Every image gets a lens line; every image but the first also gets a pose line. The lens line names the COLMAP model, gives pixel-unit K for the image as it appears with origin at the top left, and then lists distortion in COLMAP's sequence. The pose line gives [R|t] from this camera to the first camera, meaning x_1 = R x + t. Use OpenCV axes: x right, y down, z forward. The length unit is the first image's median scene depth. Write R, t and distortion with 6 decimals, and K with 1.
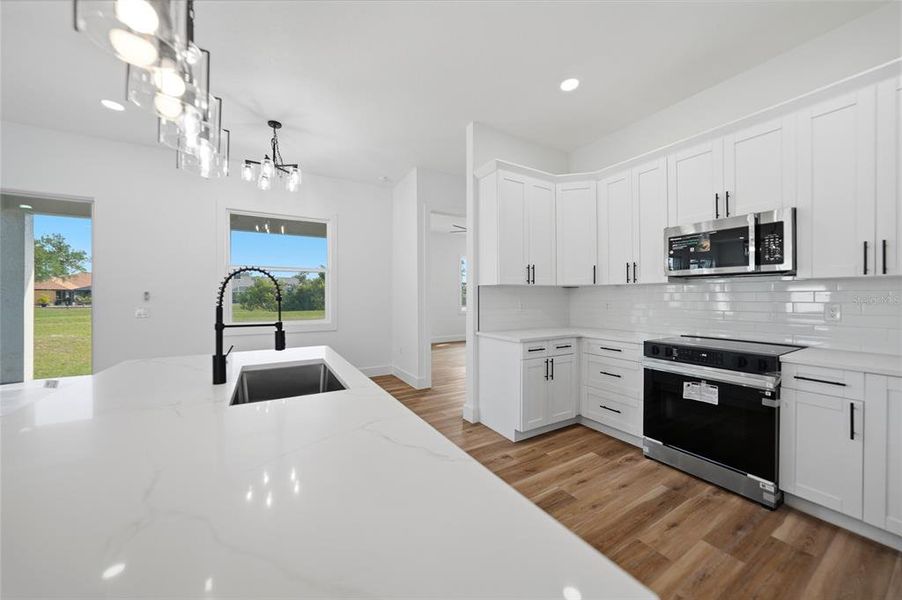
lens RADIAL K [[313.1, 0, 453.3], [0, 313.1, 297.3], [0, 0, 1]] dist [-0.018765, 0.002076]
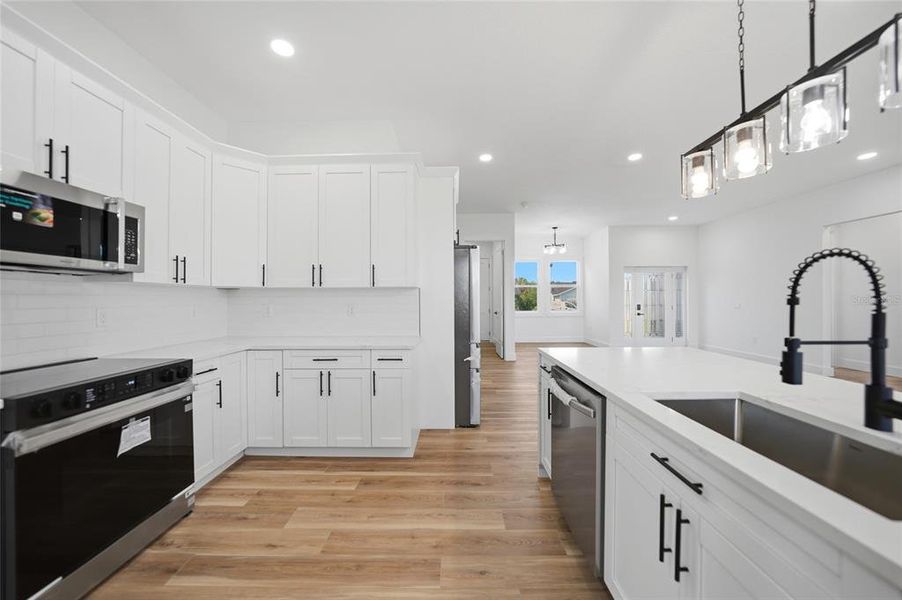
lens RADIAL K [[313.1, 0, 453.7], [0, 313.1, 298.4], [0, 0, 1]] dist [-0.018765, 0.002076]
pose [[-0.850469, -0.001525, 0.526024, -0.194907], [-0.000316, 0.999997, 0.002388, -0.010518], [-0.526026, 0.001865, -0.850467, 1.189348]]
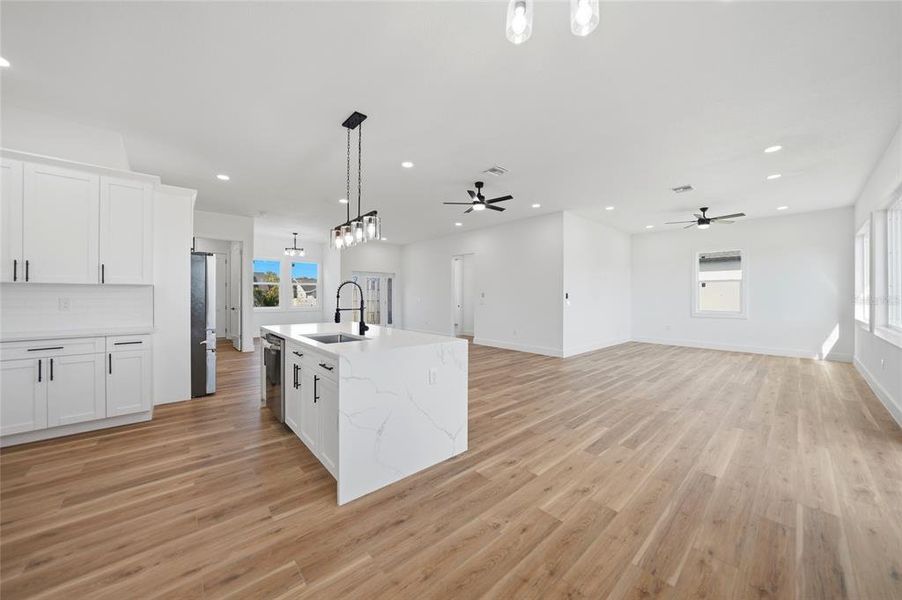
lens RADIAL K [[313.1, 0, 446.9], [0, 313.1, 297.1], [0, 0, 1]] dist [-0.018765, 0.002076]
pose [[-0.984554, -0.009134, -0.174845, -0.575137], [-0.009977, 0.999942, 0.003947, -0.014298], [0.174799, 0.005631, -0.984588, 1.963779]]
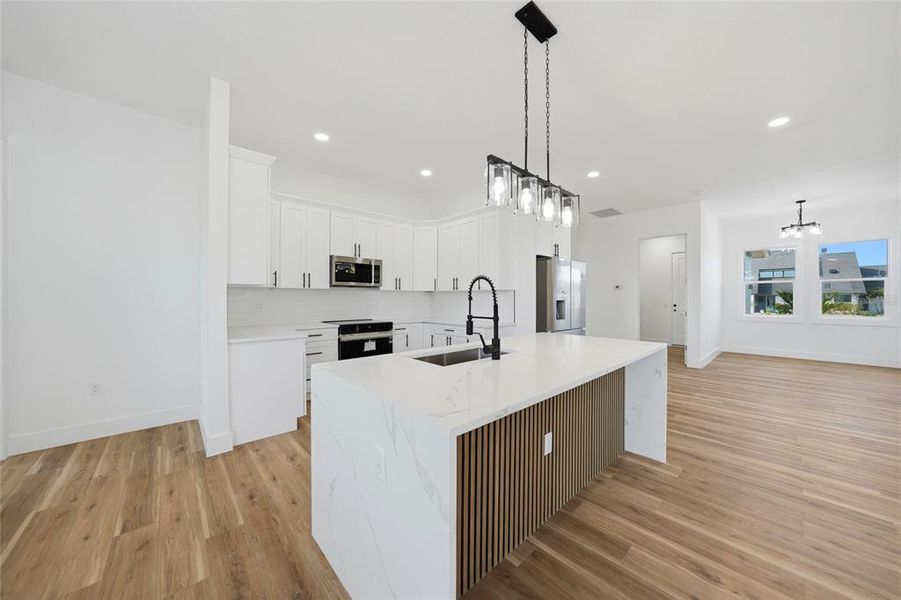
lens RADIAL K [[312.7, 0, 456.9], [0, 312.7, 299.9], [0, 0, 1]] dist [-0.018765, 0.002076]
pose [[-0.209220, -0.012725, 0.977786, -1.256885], [-0.003247, 0.999919, 0.012318, -0.013952], [-0.977863, -0.000597, -0.209244, 0.855184]]
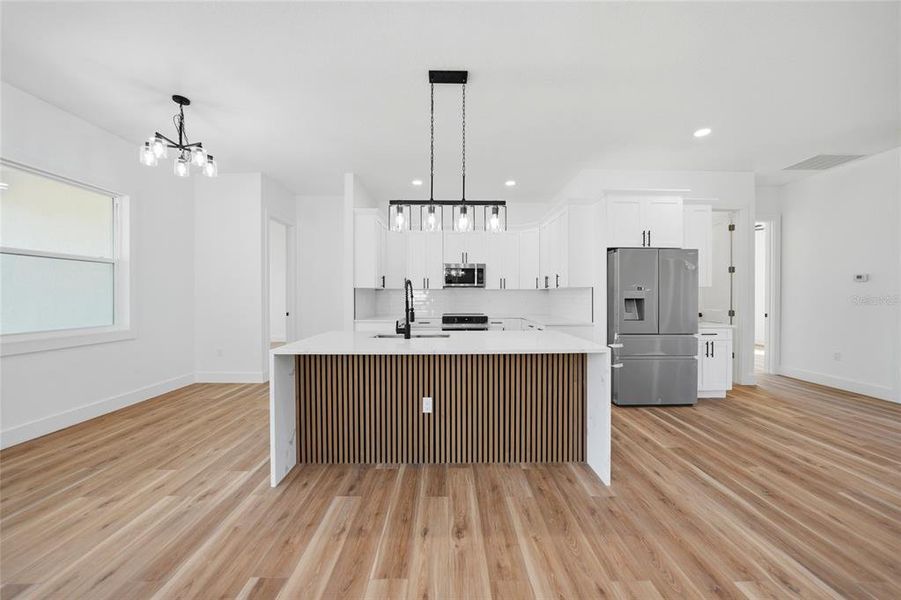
lens RADIAL K [[312.7, 0, 450.7], [0, 312.7, 294.9], [0, 0, 1]] dist [-0.018765, 0.002076]
pose [[0.499340, -0.003581, 0.866399, -1.411321], [0.002157, 0.999993, 0.002890, -0.014533], [-0.866403, 0.000426, 0.499345, -0.144140]]
